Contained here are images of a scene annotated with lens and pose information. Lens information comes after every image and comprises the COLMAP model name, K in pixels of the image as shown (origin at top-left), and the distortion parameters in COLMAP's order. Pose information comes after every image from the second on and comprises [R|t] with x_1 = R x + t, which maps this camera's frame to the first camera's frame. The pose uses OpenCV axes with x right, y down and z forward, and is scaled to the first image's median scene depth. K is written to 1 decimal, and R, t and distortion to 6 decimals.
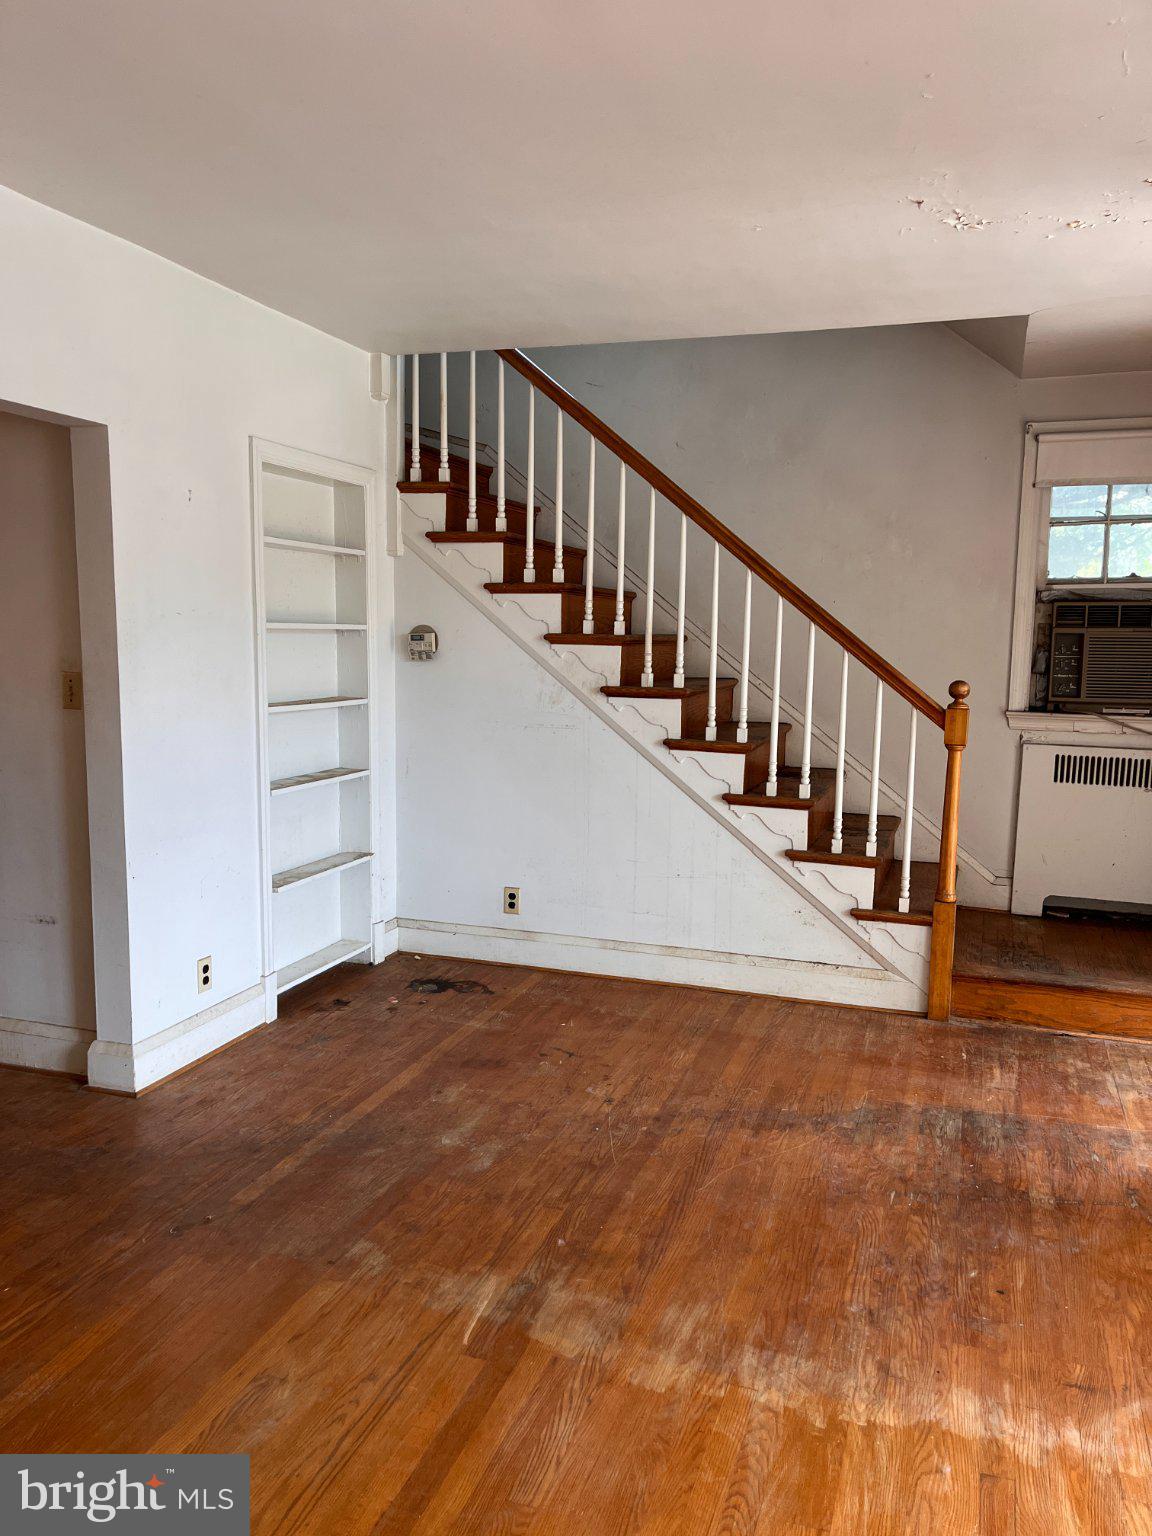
lens RADIAL K [[1150.8, 0, 566.2], [0, 1150.8, 789.6], [0, 0, 1]] dist [0.062838, -0.084401]
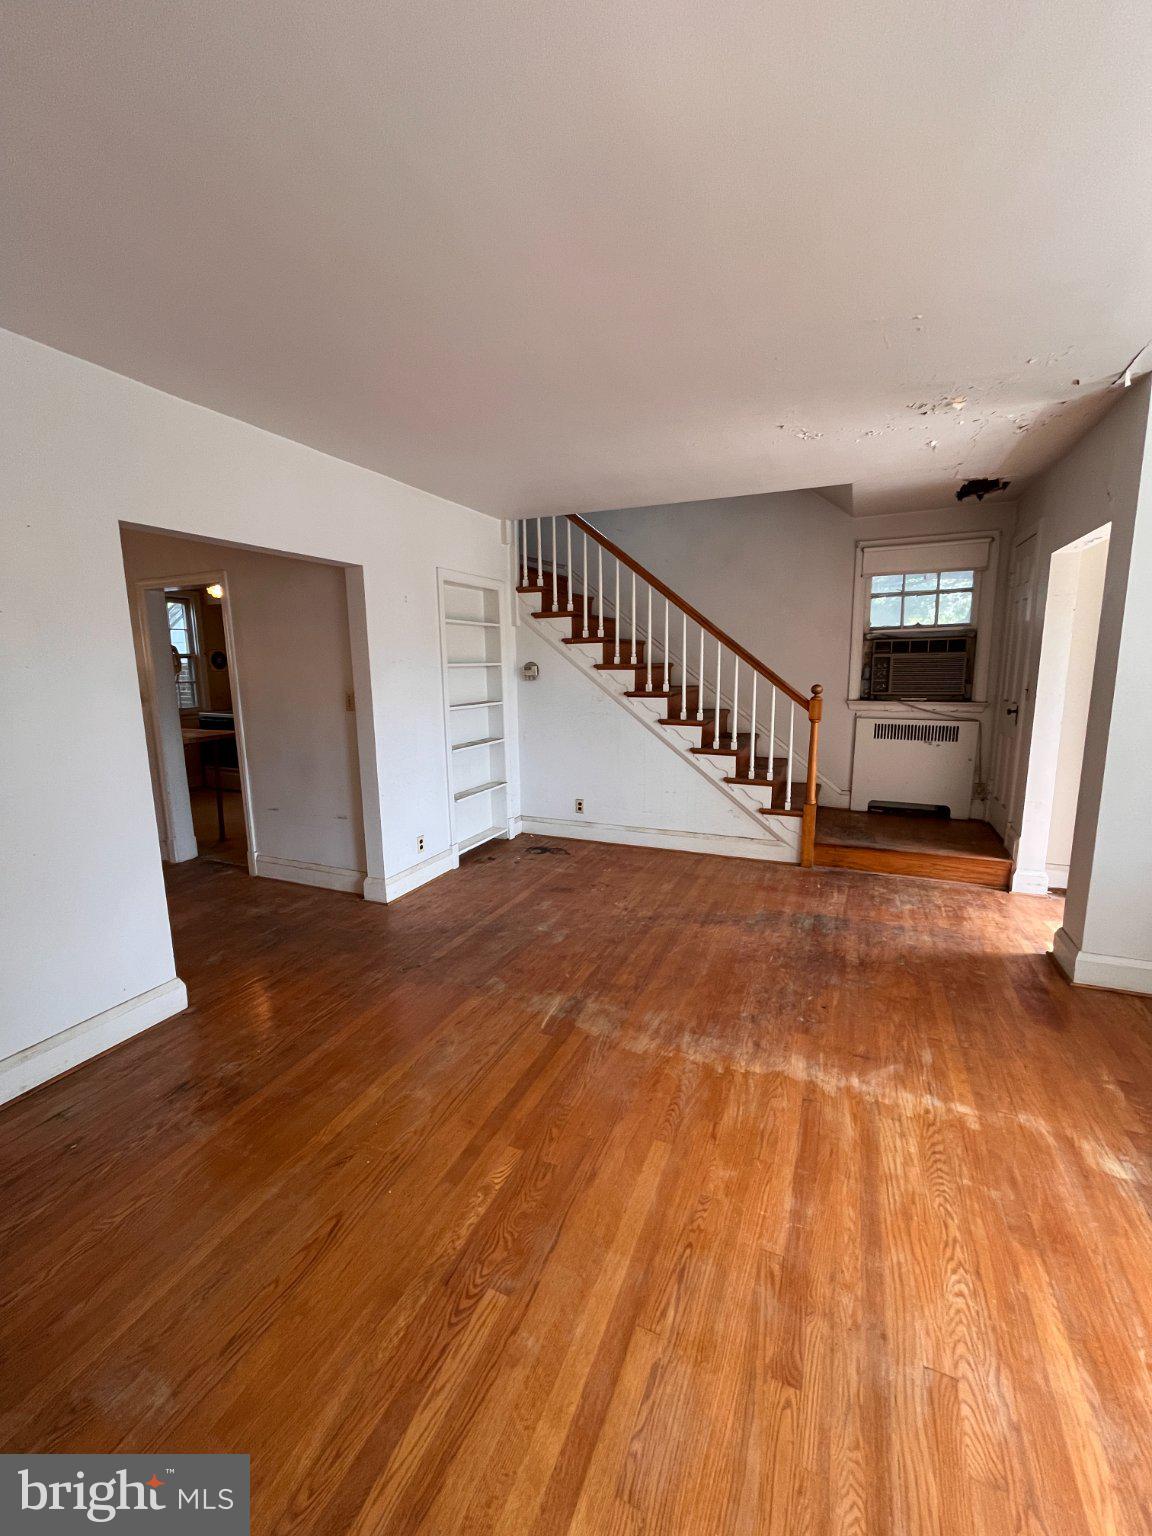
lens RADIAL K [[615.8, 0, 572.0], [0, 615.8, 769.0], [0, 0, 1]] dist [-0.001796, -0.000157]
pose [[0.996197, -0.013852, -0.086017, 0.035773], [0.016852, 0.999271, 0.034246, 0.000435], [0.085480, -0.035566, 0.995705, -0.015200]]
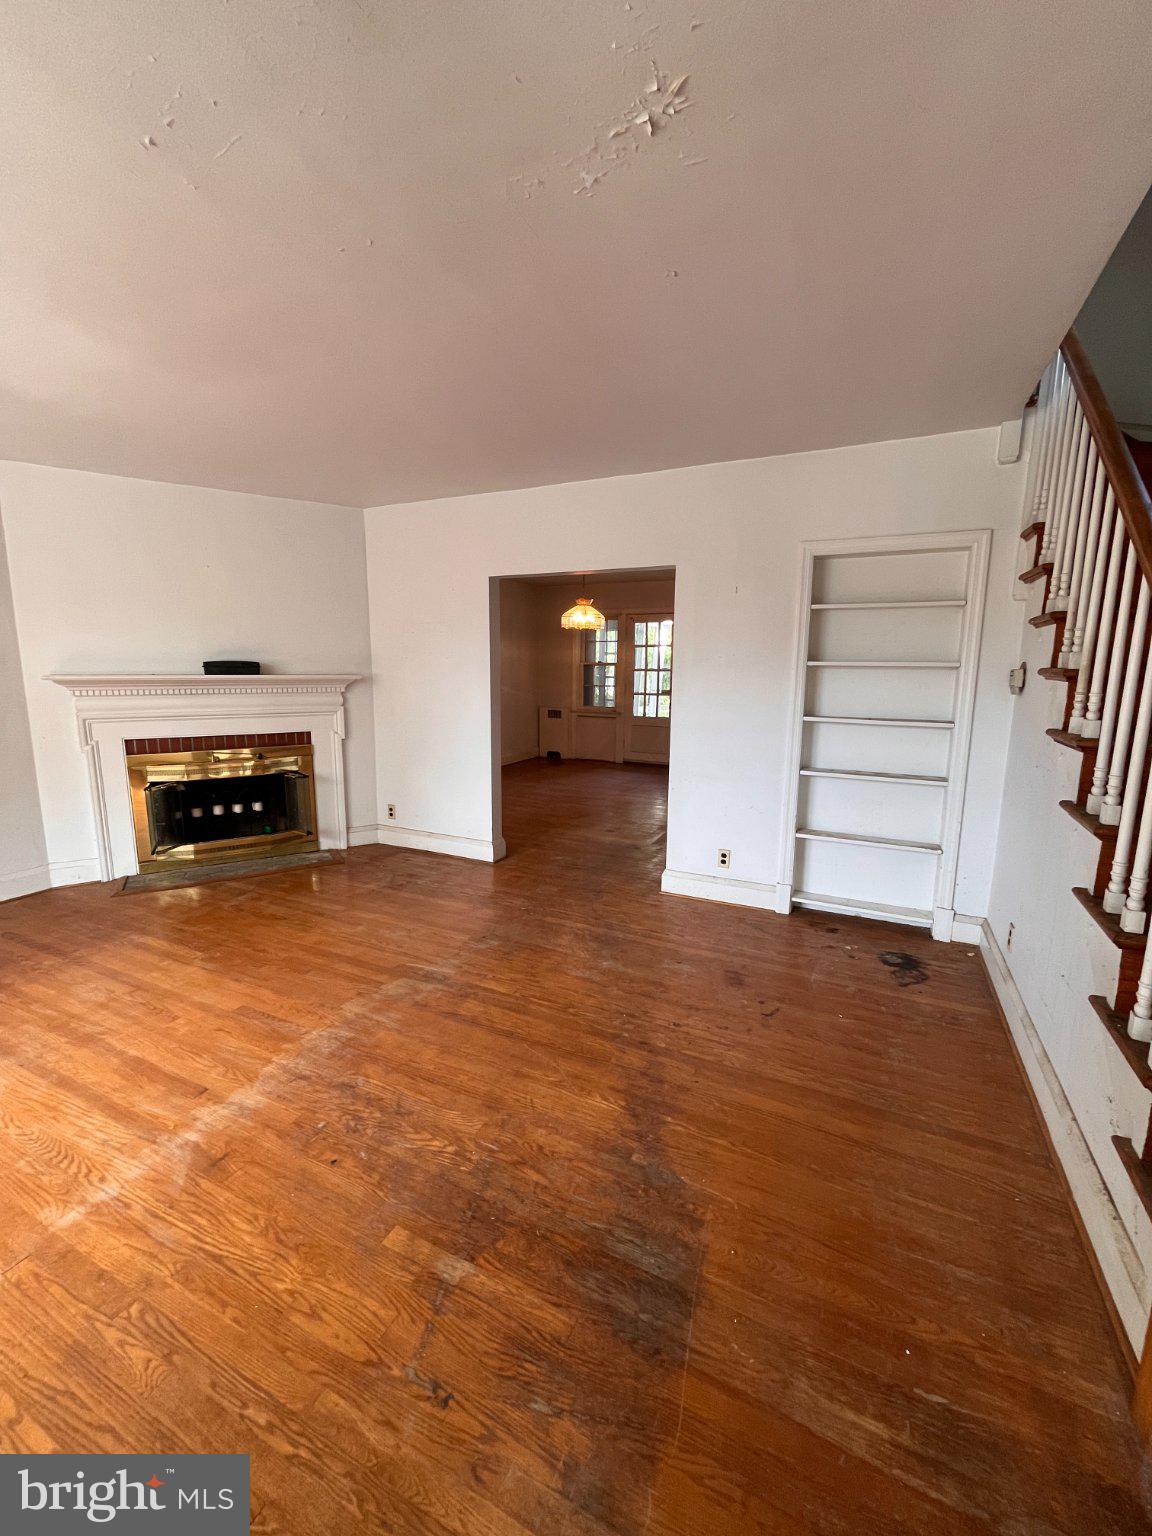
lens RADIAL K [[615.8, 0, 575.3], [0, 615.8, 768.4], [0, 0, 1]] dist [-0.001796, -0.000157]
pose [[-0.102934, 0.151173, -0.983133, 0.630284], [-0.145432, 0.975475, 0.165222, -0.101702], [0.983999, 0.159986, -0.078424, 0.822265]]
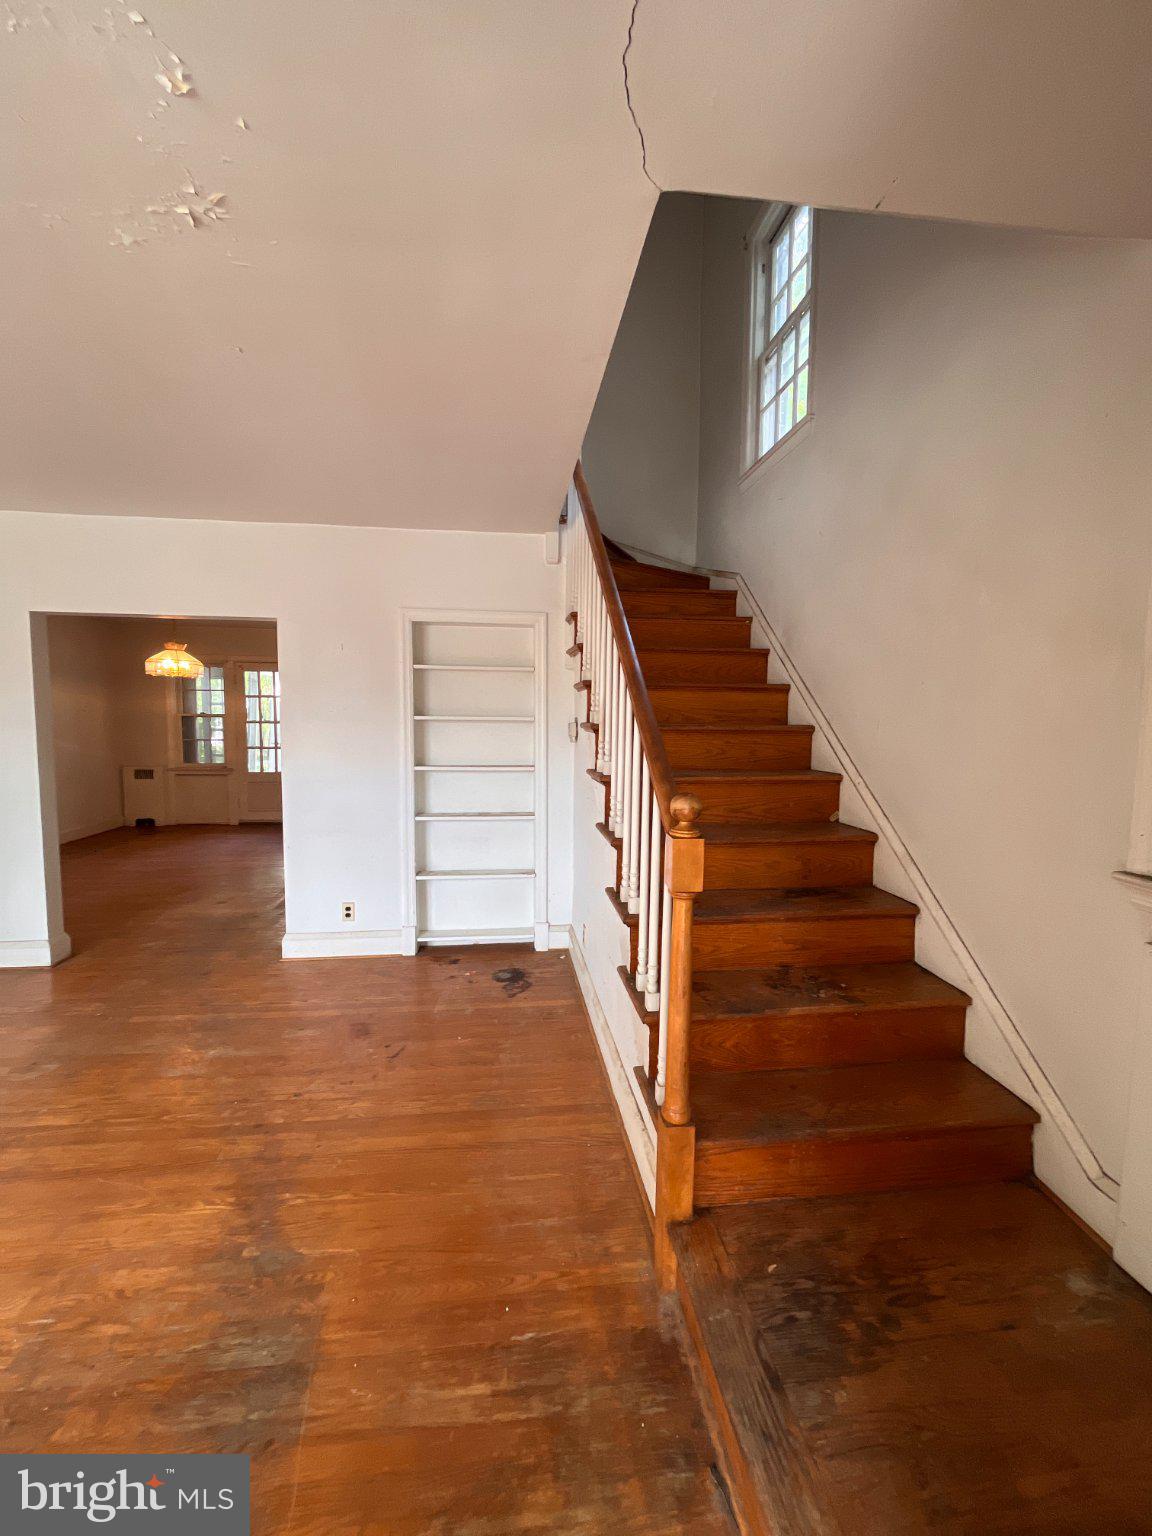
lens RADIAL K [[615.8, 0, 569.8], [0, 615.8, 767.6], [0, 0, 1]] dist [-0.001796, -0.000157]
pose [[0.445906, 0.062857, -0.892870, 0.674613], [-0.125445, 0.992074, 0.007193, -0.111193], [0.886246, 0.108799, 0.450257, 0.847513]]
